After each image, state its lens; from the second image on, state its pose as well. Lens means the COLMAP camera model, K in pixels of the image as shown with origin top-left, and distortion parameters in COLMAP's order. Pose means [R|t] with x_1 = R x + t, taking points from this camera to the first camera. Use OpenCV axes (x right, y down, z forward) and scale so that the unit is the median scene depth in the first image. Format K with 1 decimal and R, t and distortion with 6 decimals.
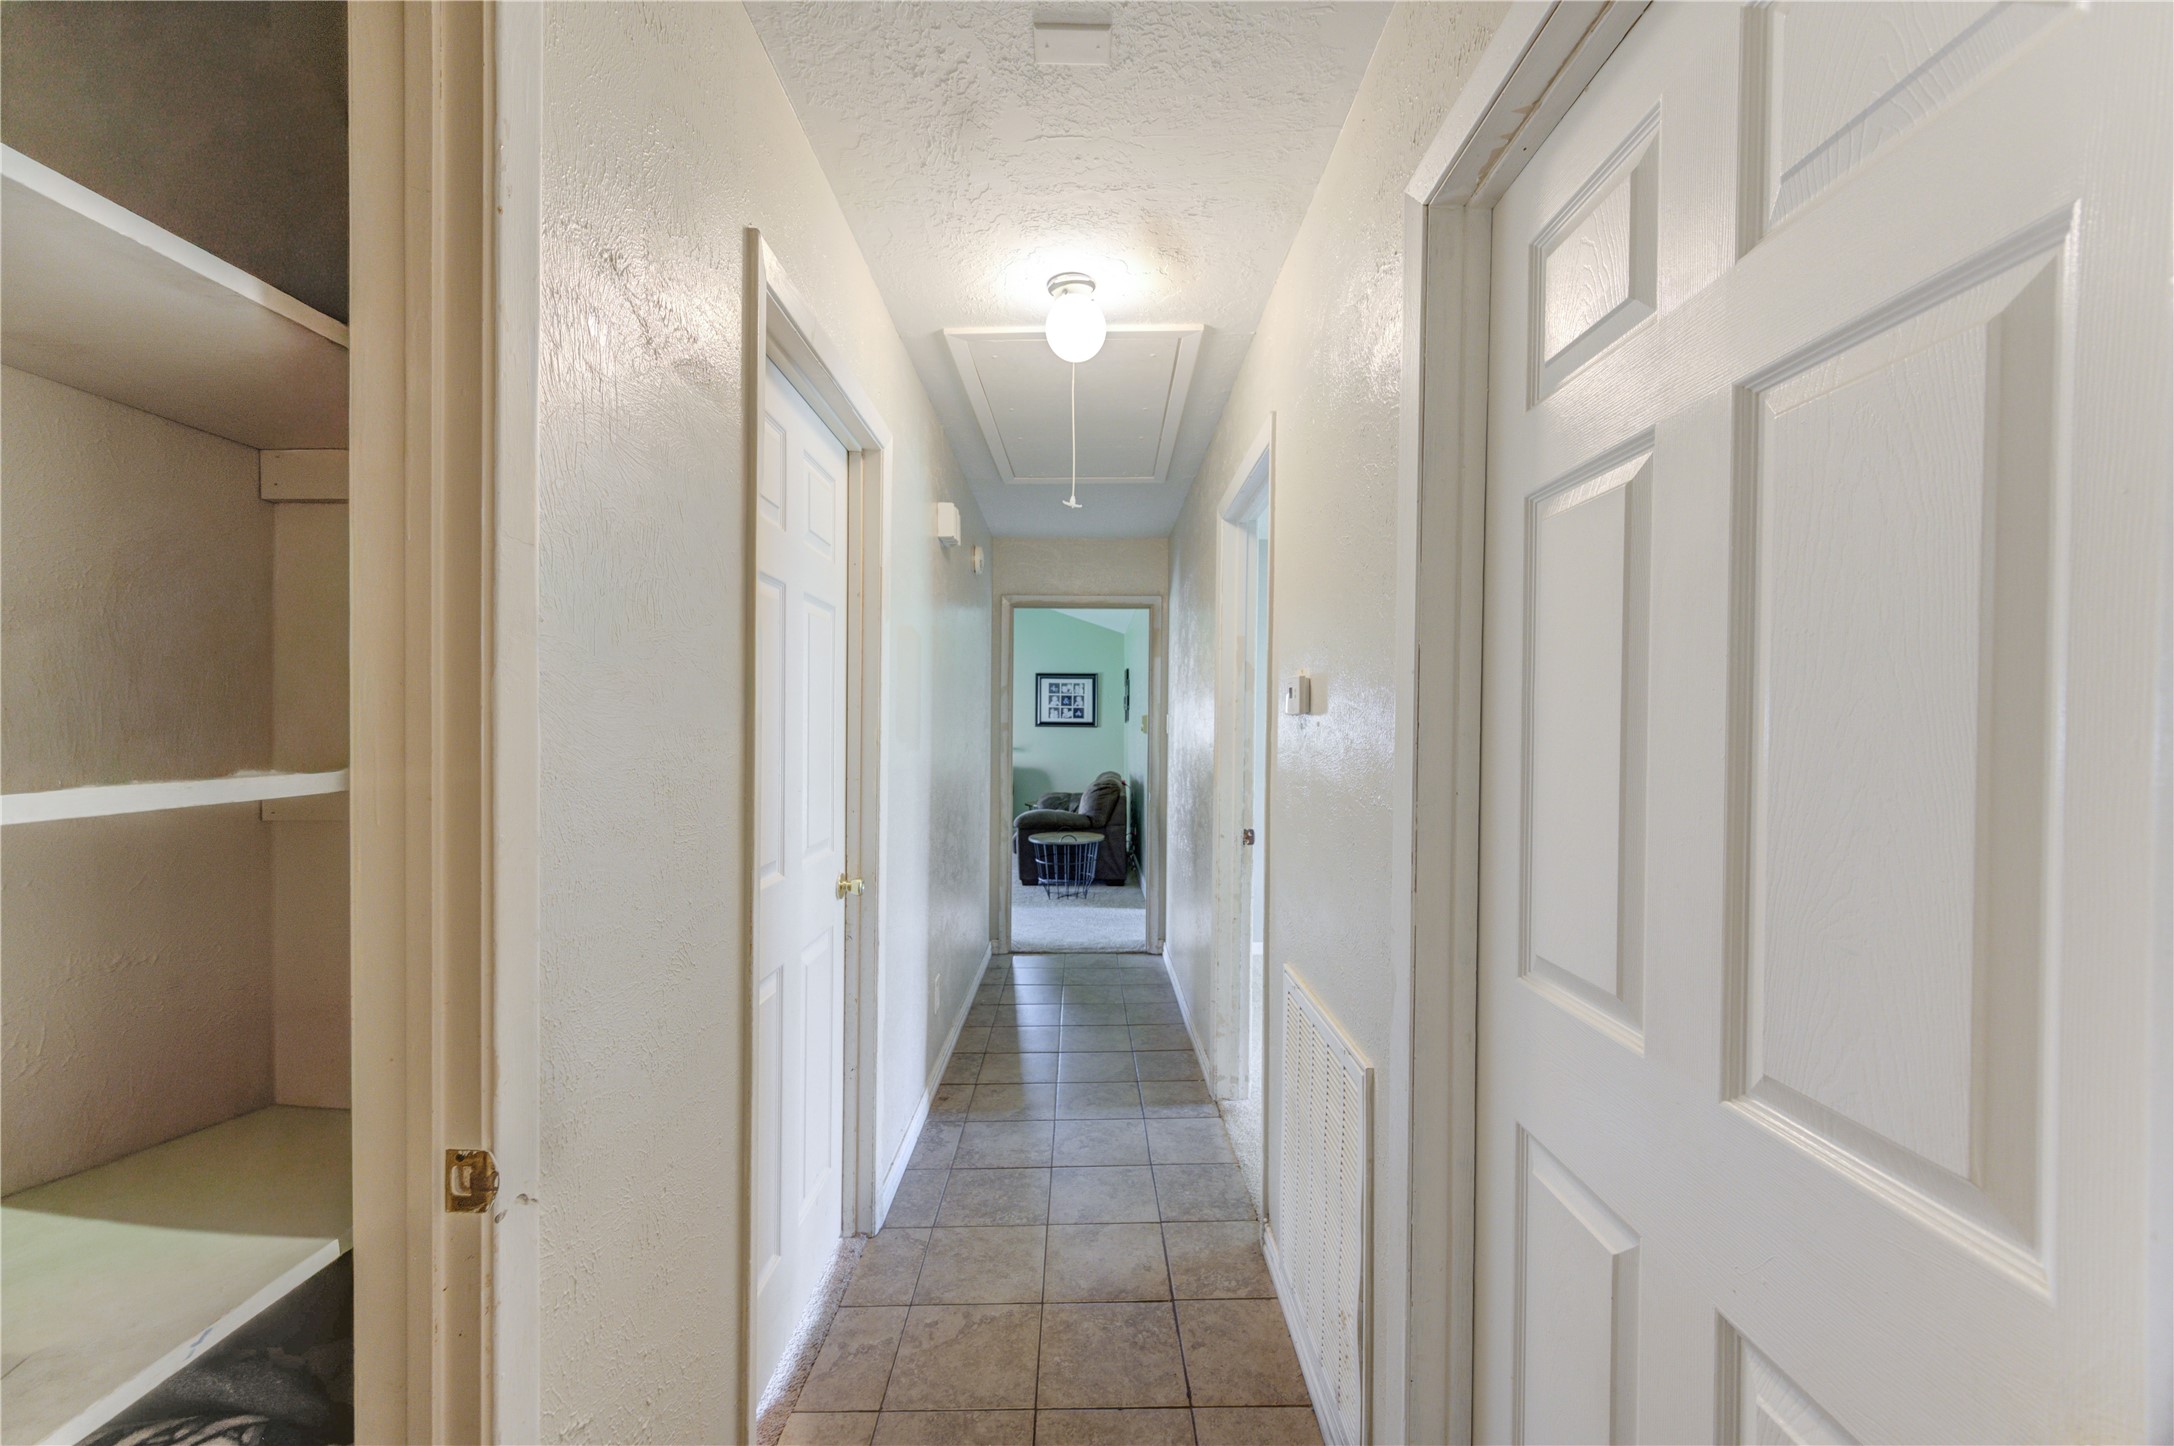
lens RADIAL K [[850.8, 0, 1090.8], [0, 850.8, 729.1], [0, 0, 1]] dist [-0.000002, -0.000001]
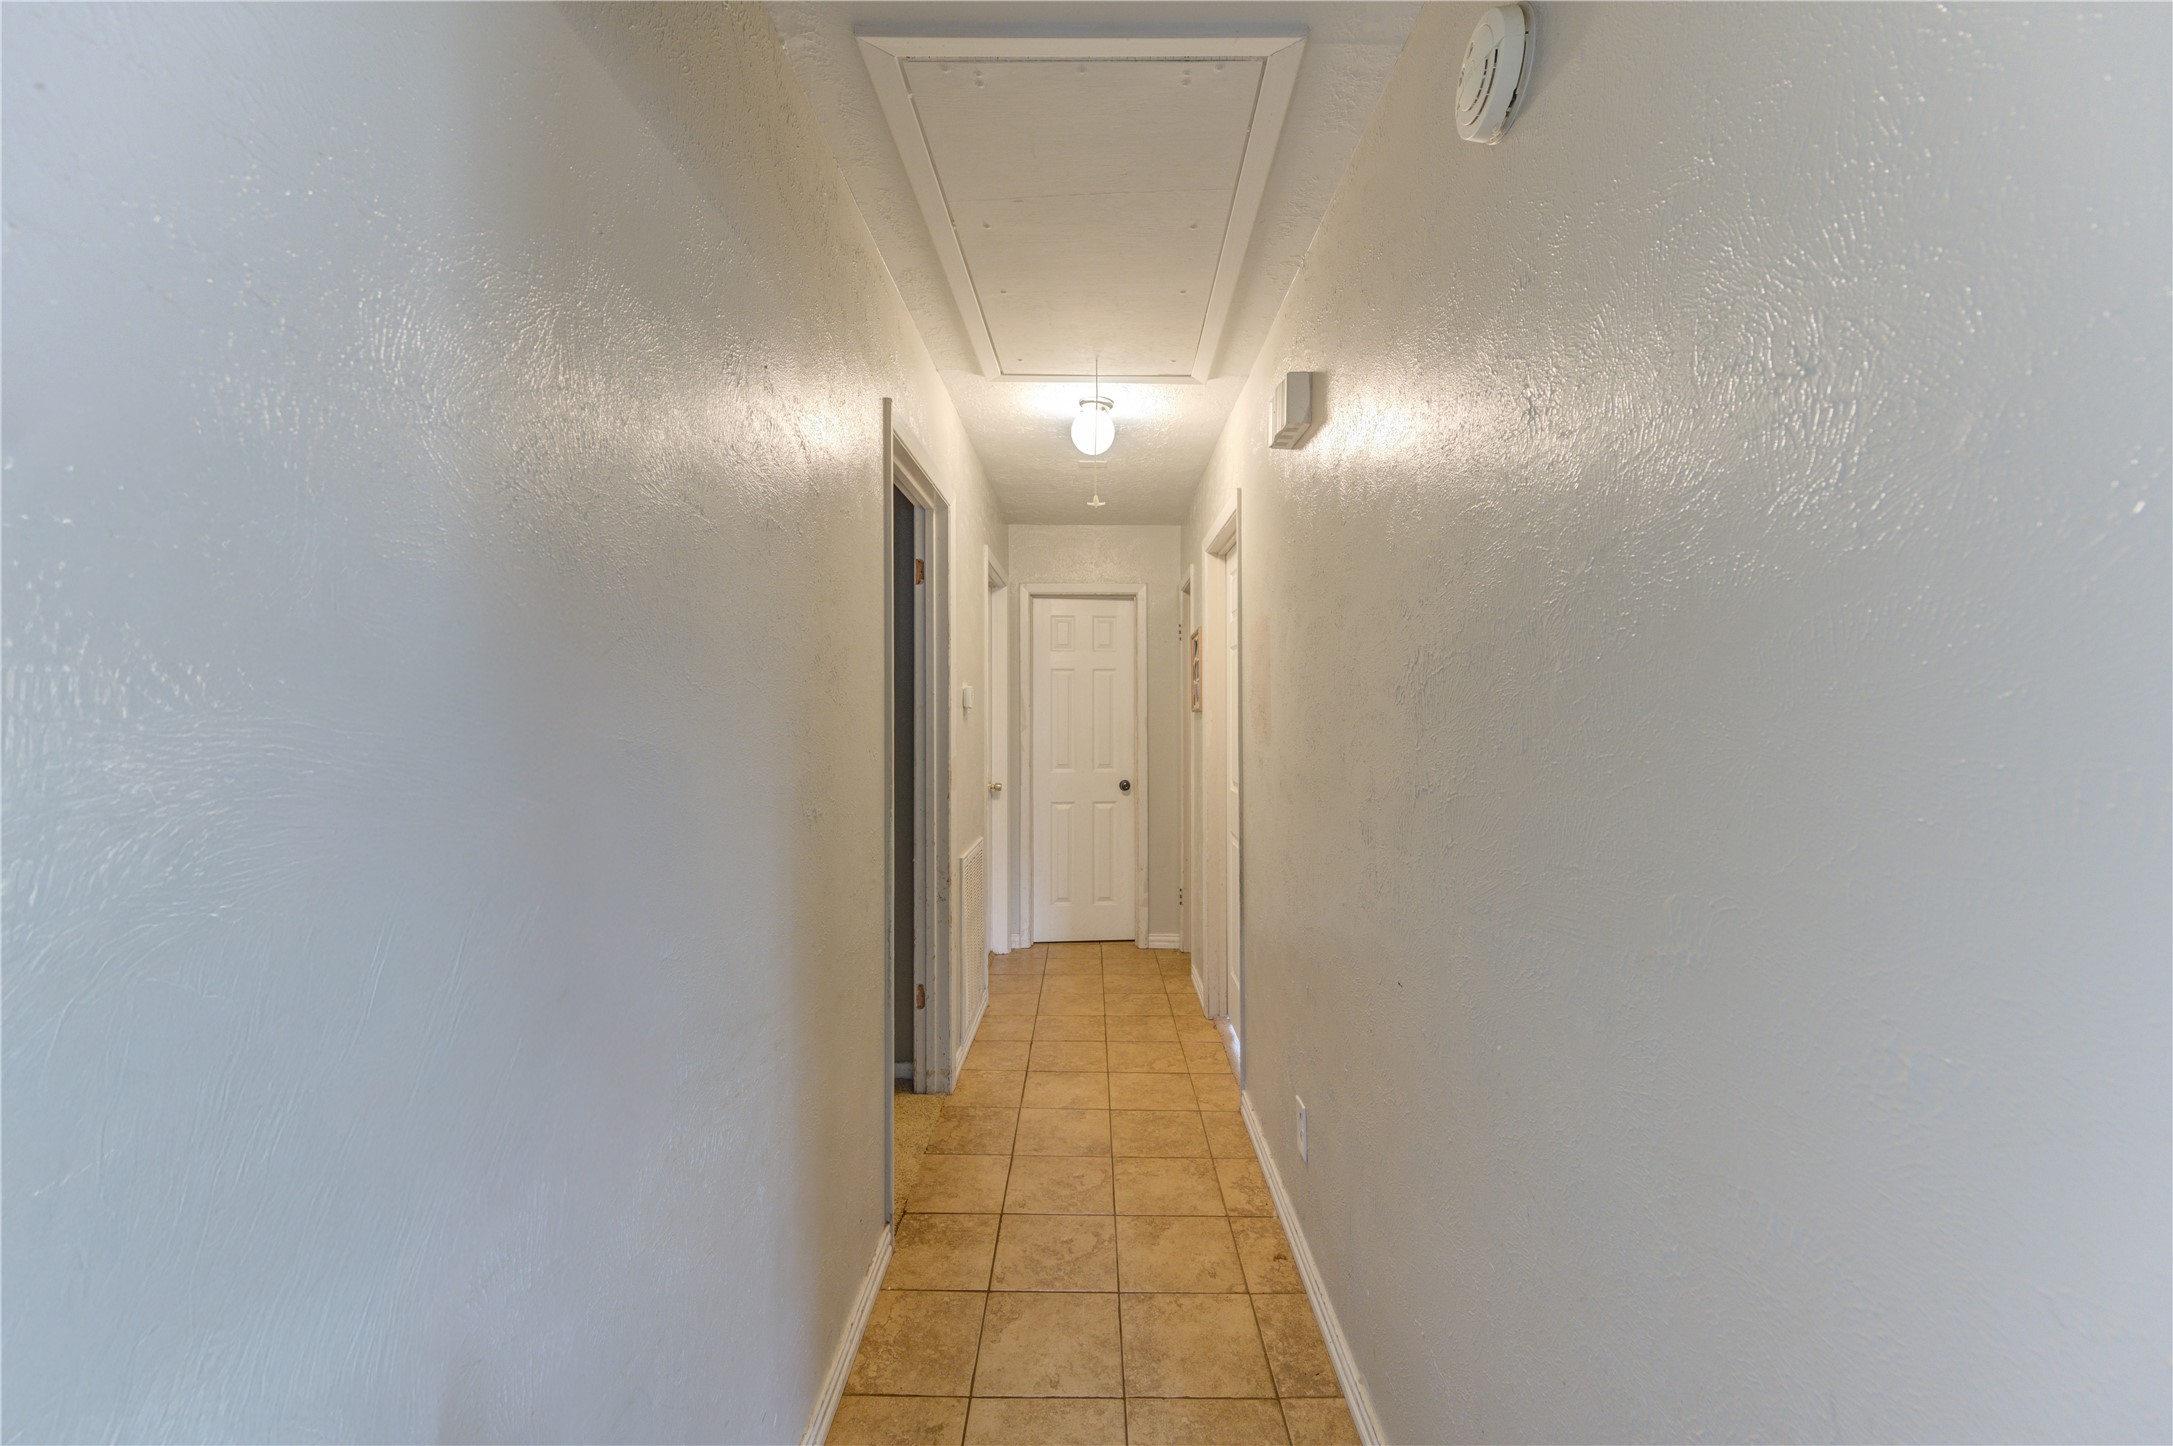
lens RADIAL K [[850.4, 0, 1088.7], [0, 850.4, 720.9], [0, 0, 1]] dist [-0.000002, -0.000001]
pose [[-0.999887, -0.004822, 0.014270, -0.032623], [-0.004714, 0.999960, 0.007544, -0.005627], [-0.014305, 0.007476, -0.999870, 2.122264]]
